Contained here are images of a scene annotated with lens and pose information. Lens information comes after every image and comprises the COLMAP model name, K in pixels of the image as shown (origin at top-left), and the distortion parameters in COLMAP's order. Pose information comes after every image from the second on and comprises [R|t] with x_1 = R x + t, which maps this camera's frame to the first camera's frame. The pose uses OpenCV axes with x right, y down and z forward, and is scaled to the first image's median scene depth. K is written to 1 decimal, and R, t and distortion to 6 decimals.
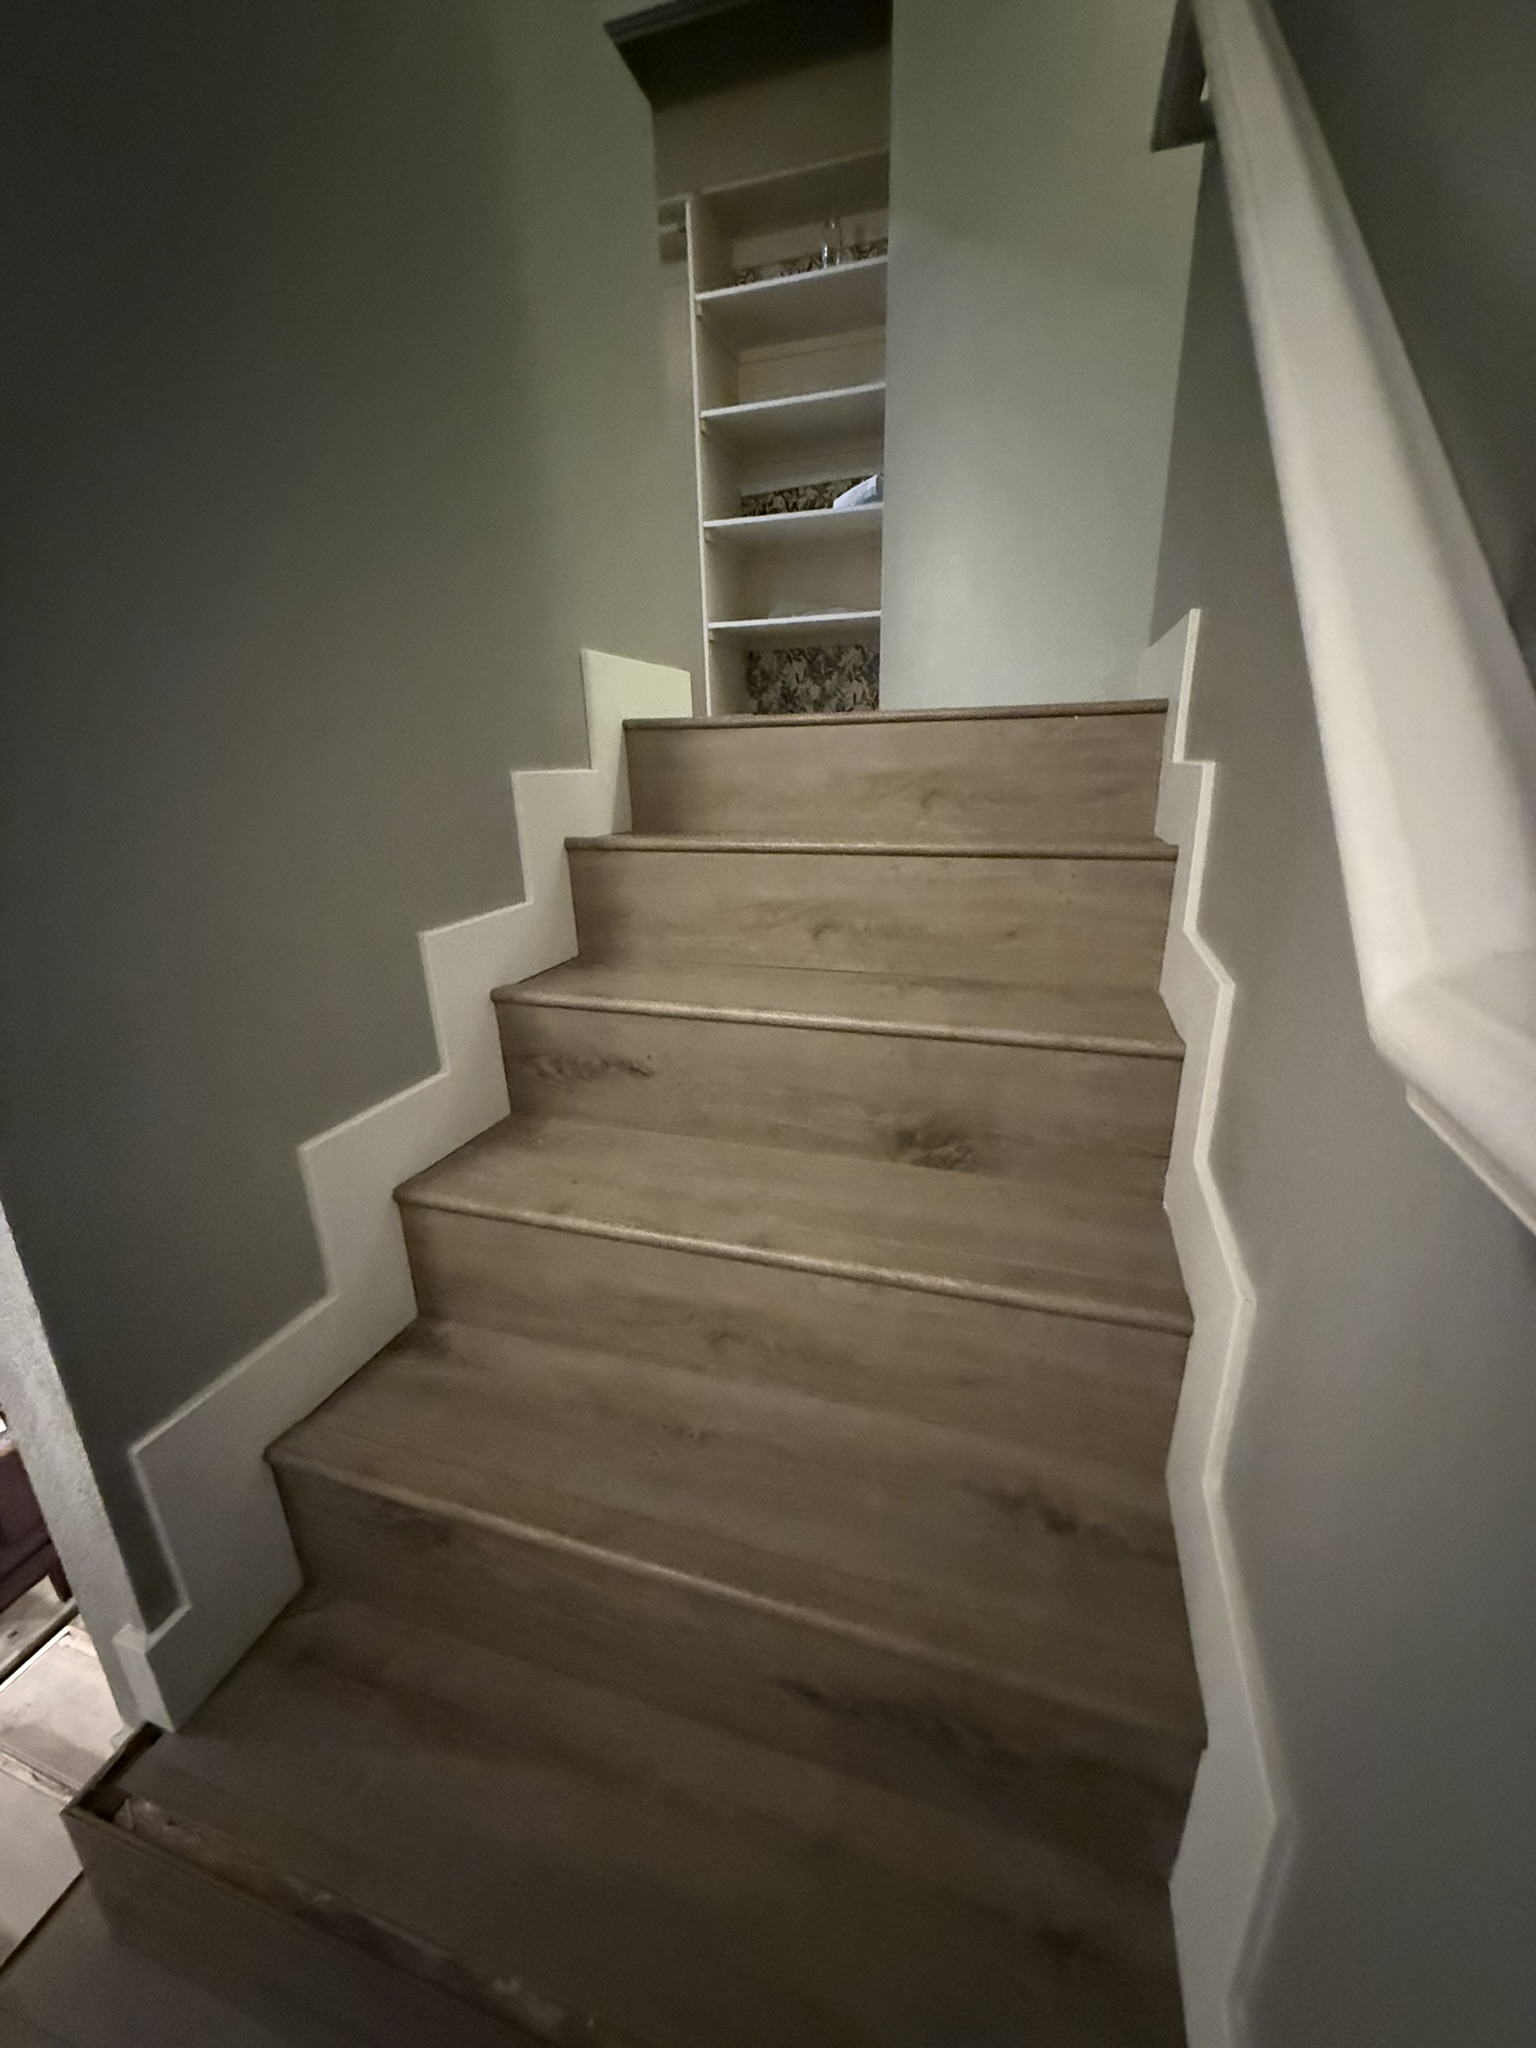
lens RADIAL K [[815.2, 0, 772.7], [0, 815.2, 1017.6], [0, 0, 1]] dist [-0.000921, -0.000360]
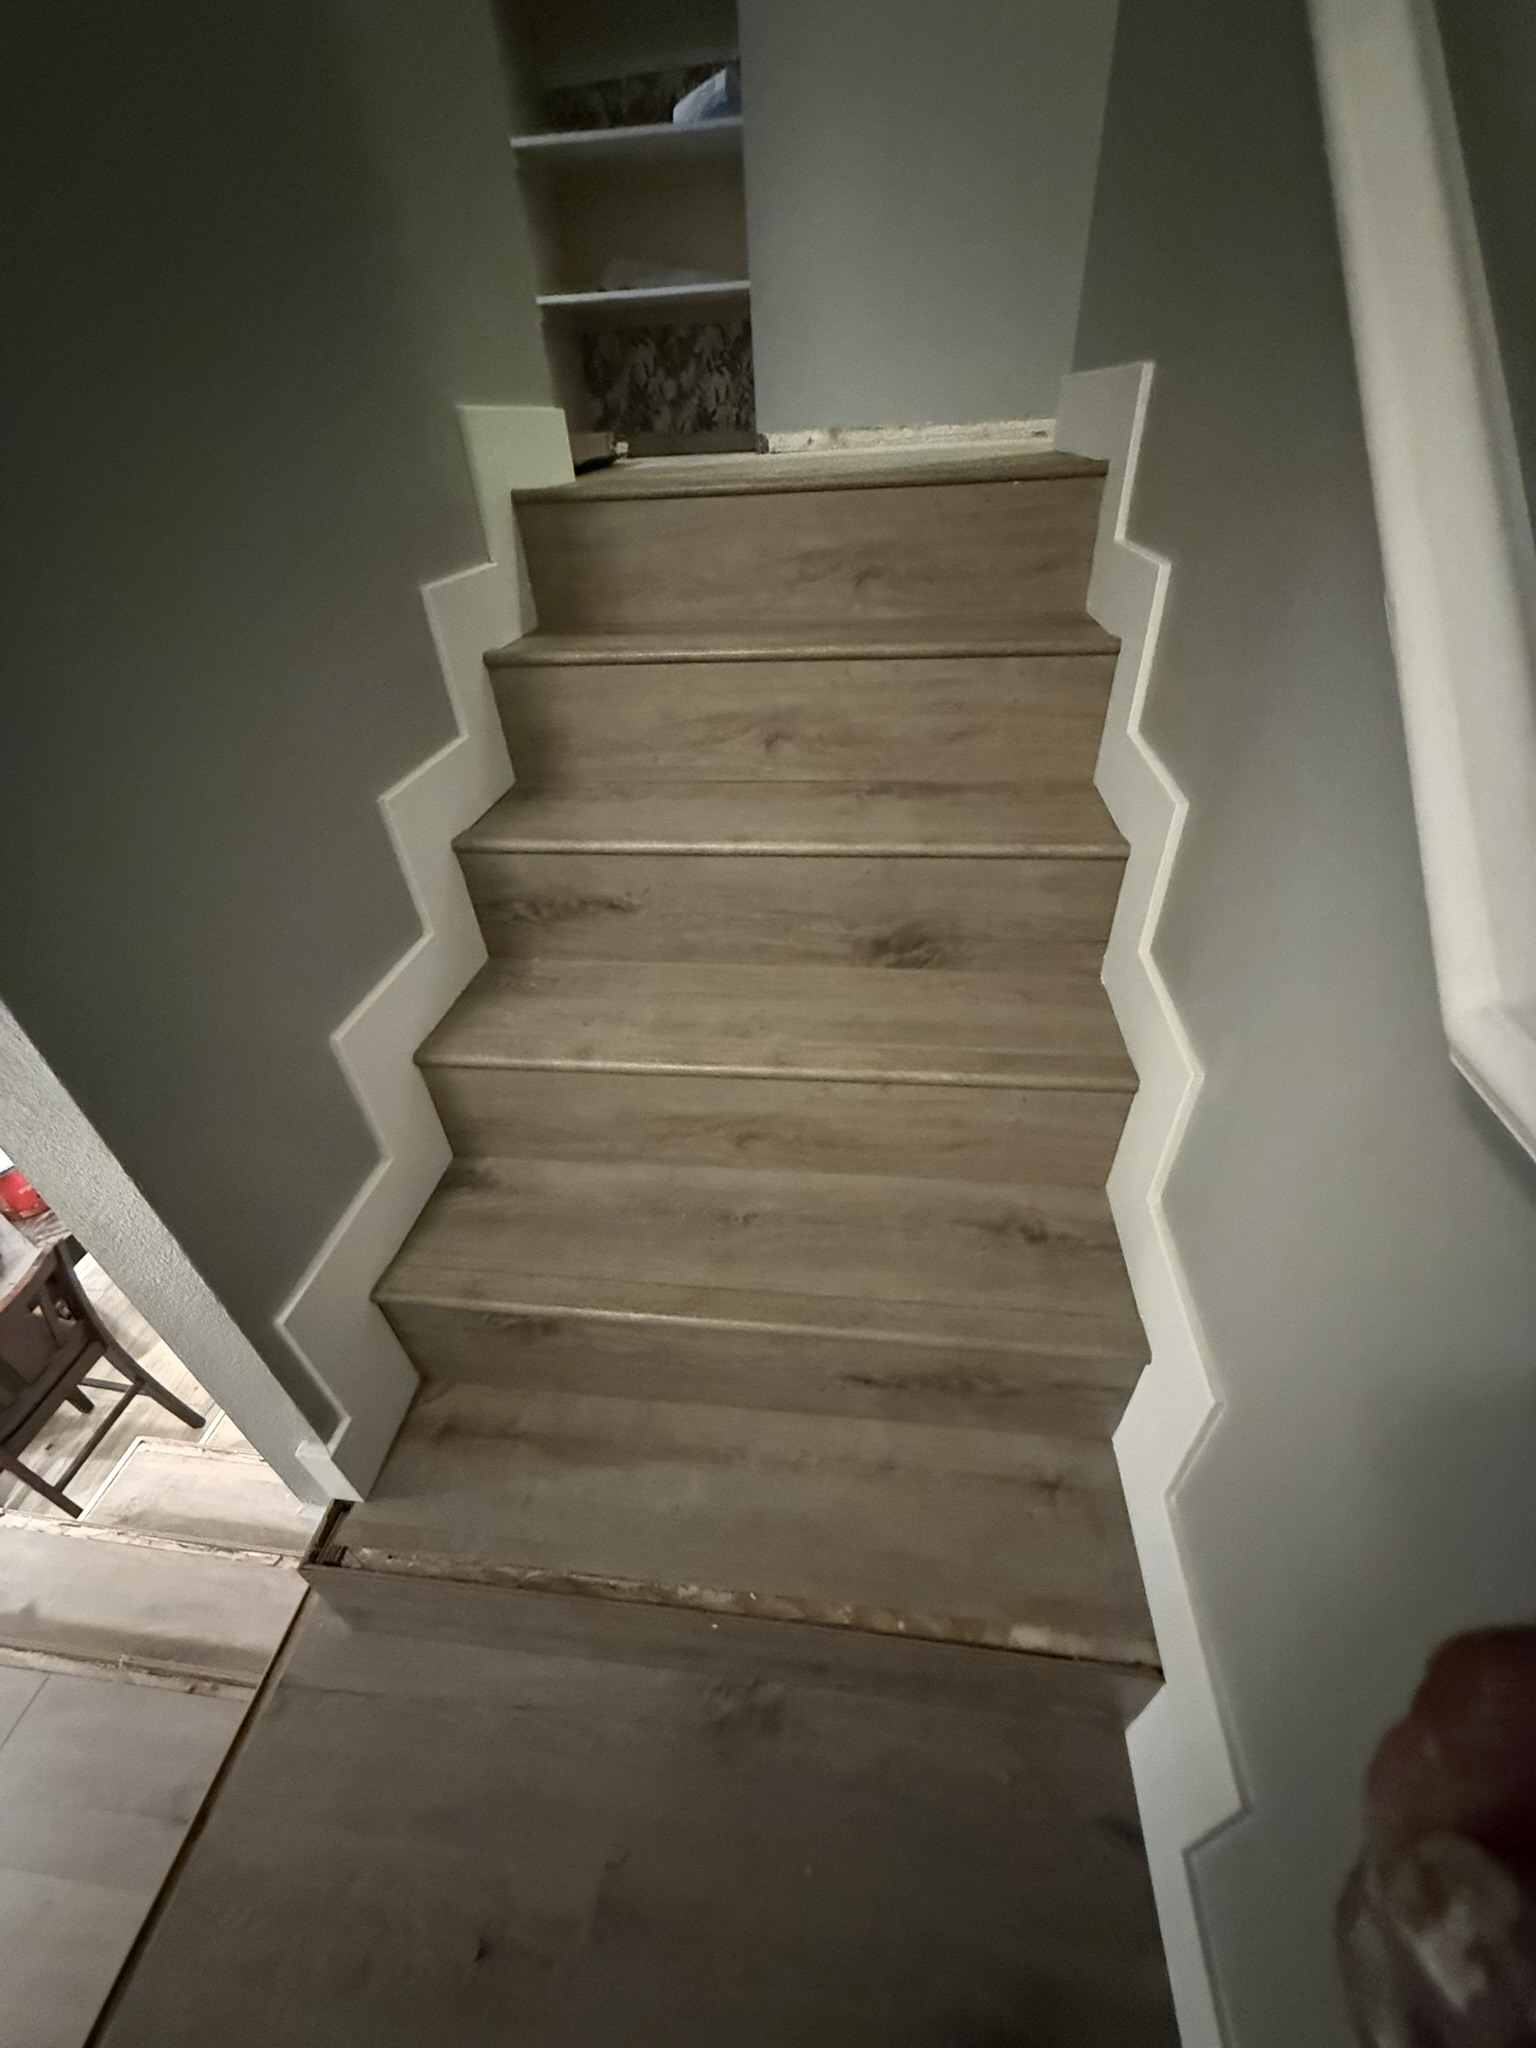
lens RADIAL K [[815.2, 0, 772.7], [0, 815.2, 1017.6], [0, 0, 1]] dist [-0.000921, -0.000360]
pose [[0.981126, -0.132971, 0.140392, -0.150884], [0.082439, 0.944385, 0.318342, -0.125813], [-0.174914, -0.300760, 0.937523, -0.041487]]
